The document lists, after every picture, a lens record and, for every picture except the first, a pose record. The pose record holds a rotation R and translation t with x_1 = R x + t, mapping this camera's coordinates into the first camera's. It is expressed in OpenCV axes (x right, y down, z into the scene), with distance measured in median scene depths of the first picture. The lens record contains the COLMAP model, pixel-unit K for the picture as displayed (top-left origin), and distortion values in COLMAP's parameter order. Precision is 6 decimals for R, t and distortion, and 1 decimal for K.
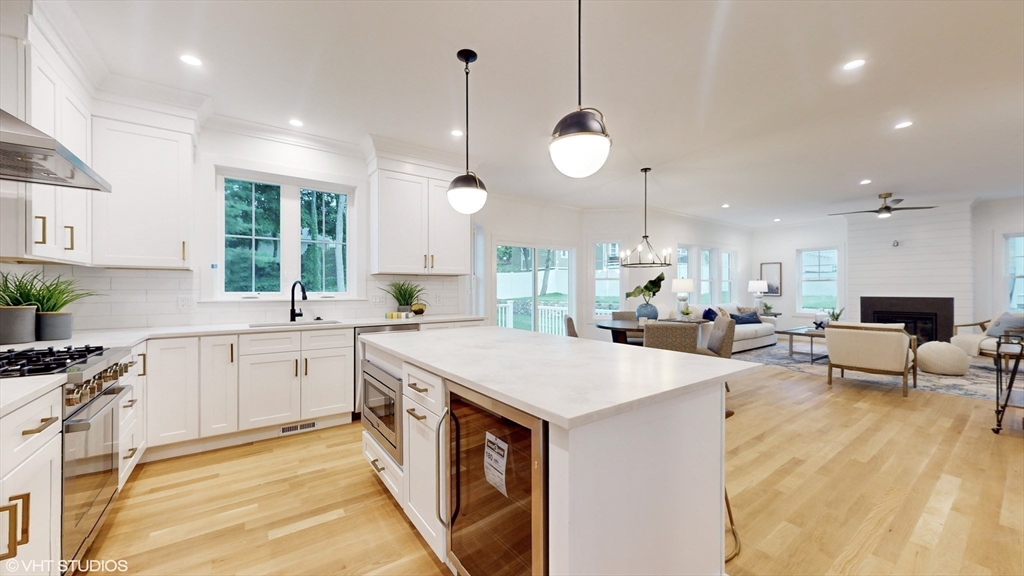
lens RADIAL K [[377.8, 0, 504.4], [0, 377.8, 286.7], [0, 0, 1]] dist [0.001328, 0.000350]
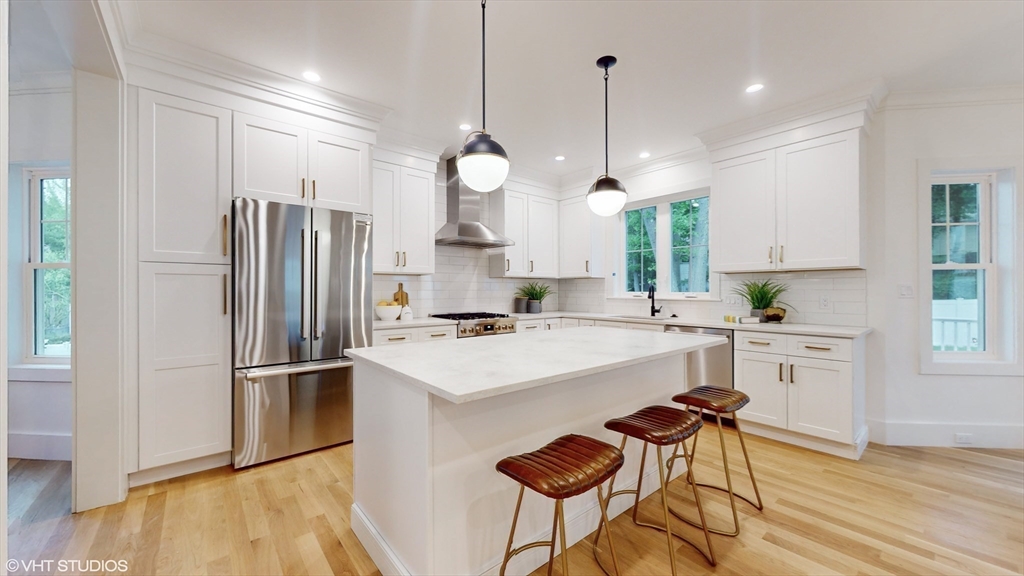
lens RADIAL K [[377.8, 0, 511.5], [0, 377.8, 288.5], [0, 0, 1]] dist [0.001328, 0.000350]
pose [[0.090066, -0.003768, -0.995929, 0.589124], [0.007424, 0.999968, -0.003112, 0.002605], [0.995908, -0.007113, 0.090091, 0.415059]]
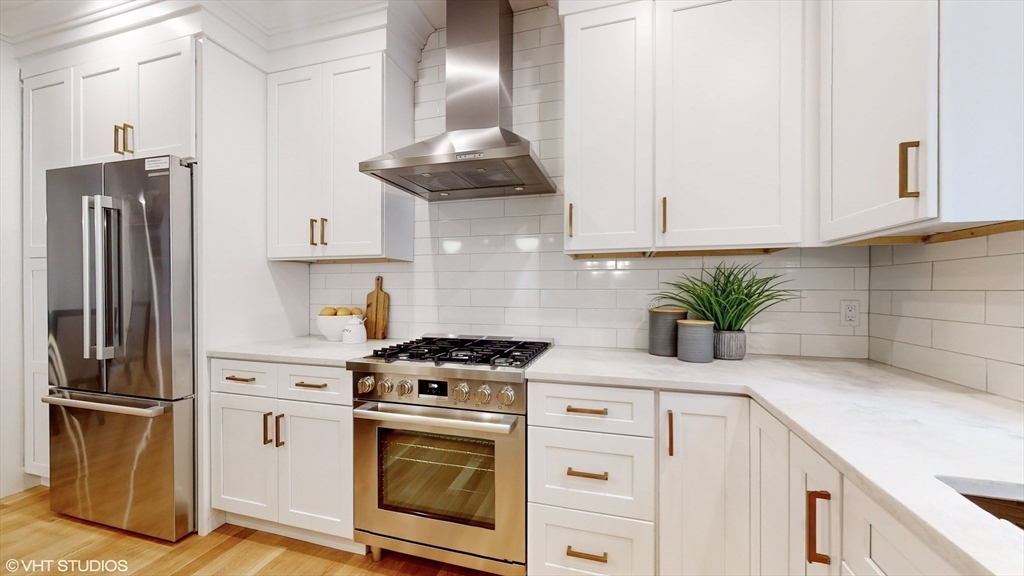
lens RADIAL K [[377.8, 0, 509.5], [0, 377.8, 290.2], [0, 0, 1]] dist [0.001328, 0.000350]
pose [[-0.780594, 0.000267, -0.625038, -0.299932], [0.002751, 0.999992, -0.003009, 0.006718], [0.625032, -0.004068, -0.780588, 0.817252]]
